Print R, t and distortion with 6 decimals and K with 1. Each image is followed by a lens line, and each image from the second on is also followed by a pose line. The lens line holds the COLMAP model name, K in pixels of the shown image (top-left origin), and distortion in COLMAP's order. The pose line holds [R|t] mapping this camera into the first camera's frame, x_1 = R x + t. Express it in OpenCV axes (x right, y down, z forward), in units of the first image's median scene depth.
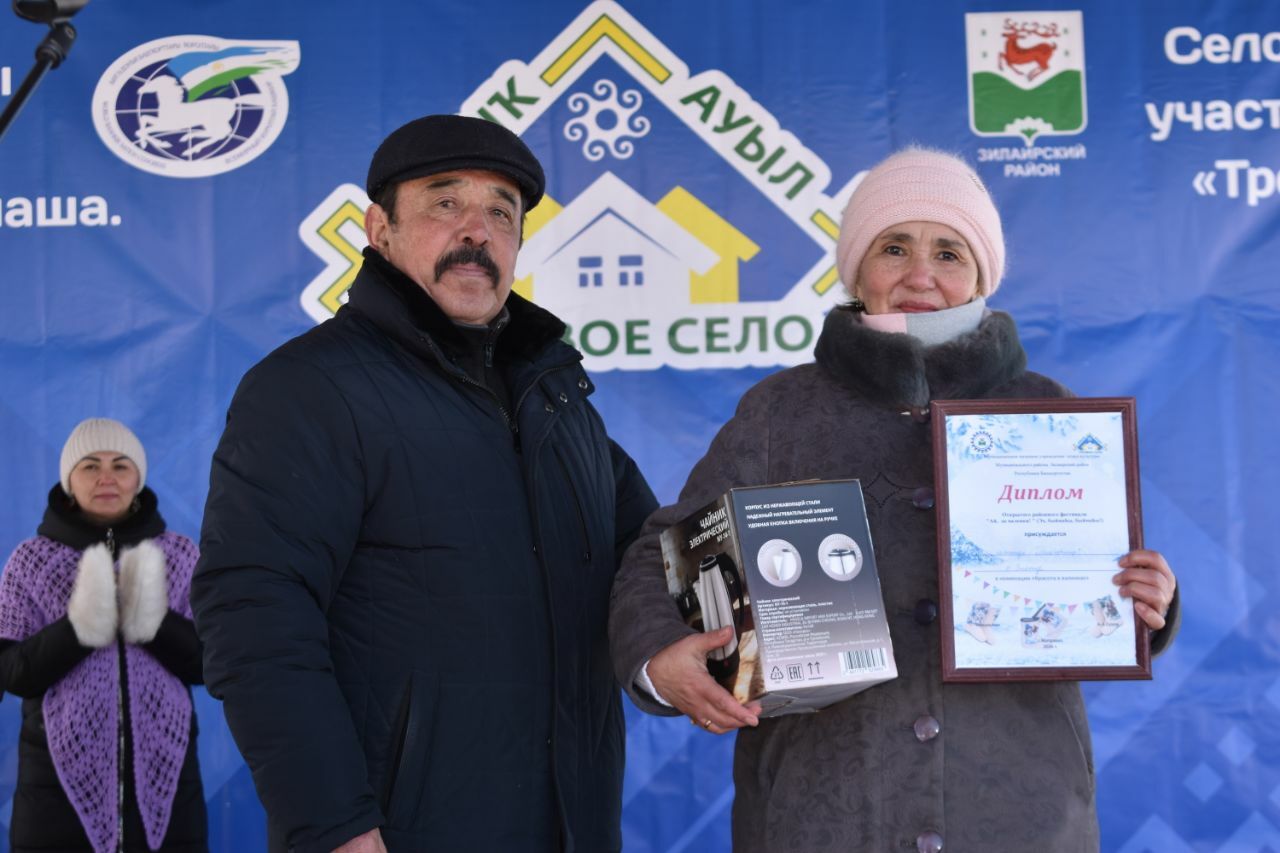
lens RADIAL K [[2823.4, 0, 675.7], [0, 2823.4, 428.7], [0, 0, 1]] dist [0.020848, 0.089150]
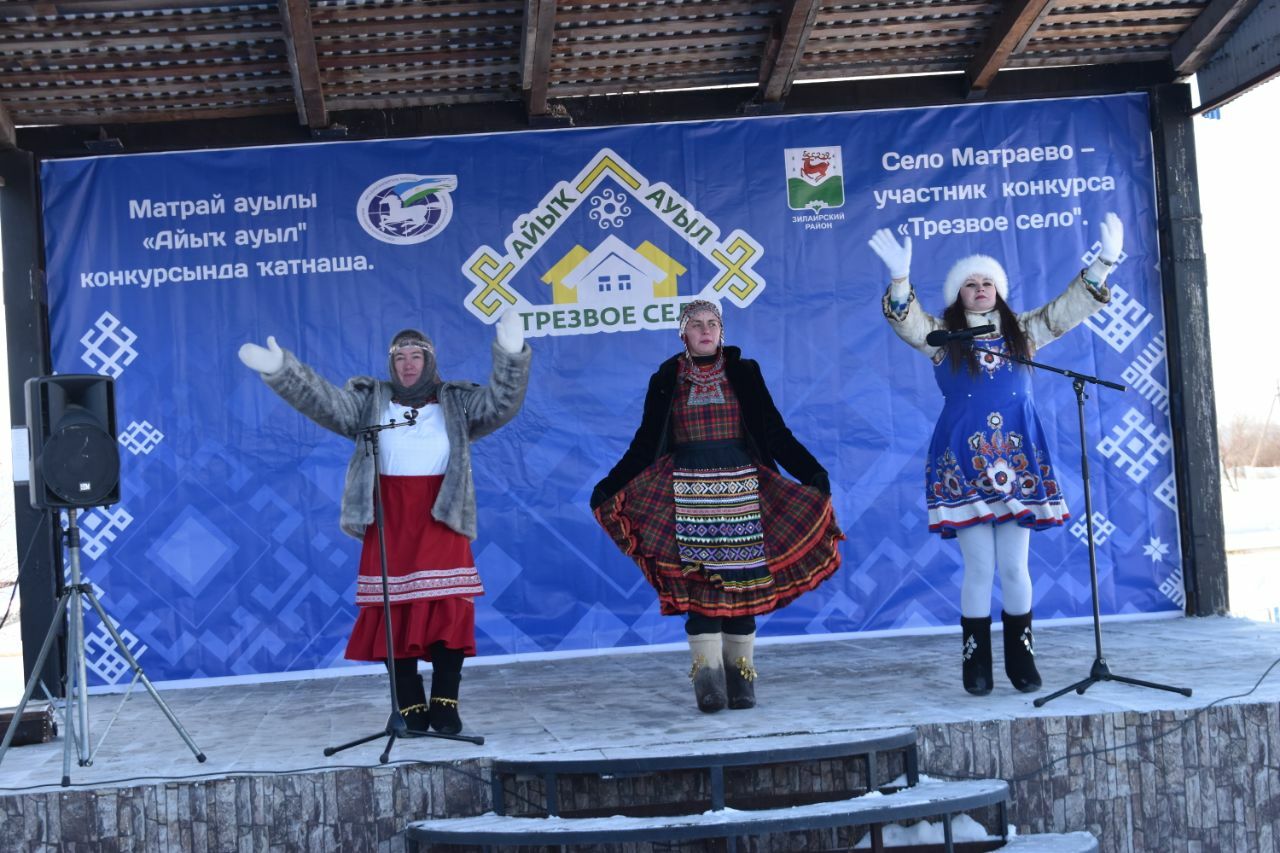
lens RADIAL K [[3920.4, 0, 647.5], [0, 3920.4, 430.5], [0, 0, 1]] dist [0.133361, 0.553982]
pose [[0.998579, -0.037802, 0.037561, -0.109627], [0.035298, 0.997245, 0.065239, -0.133457], [-0.039923, -0.063821, 0.997162, -1.832597]]
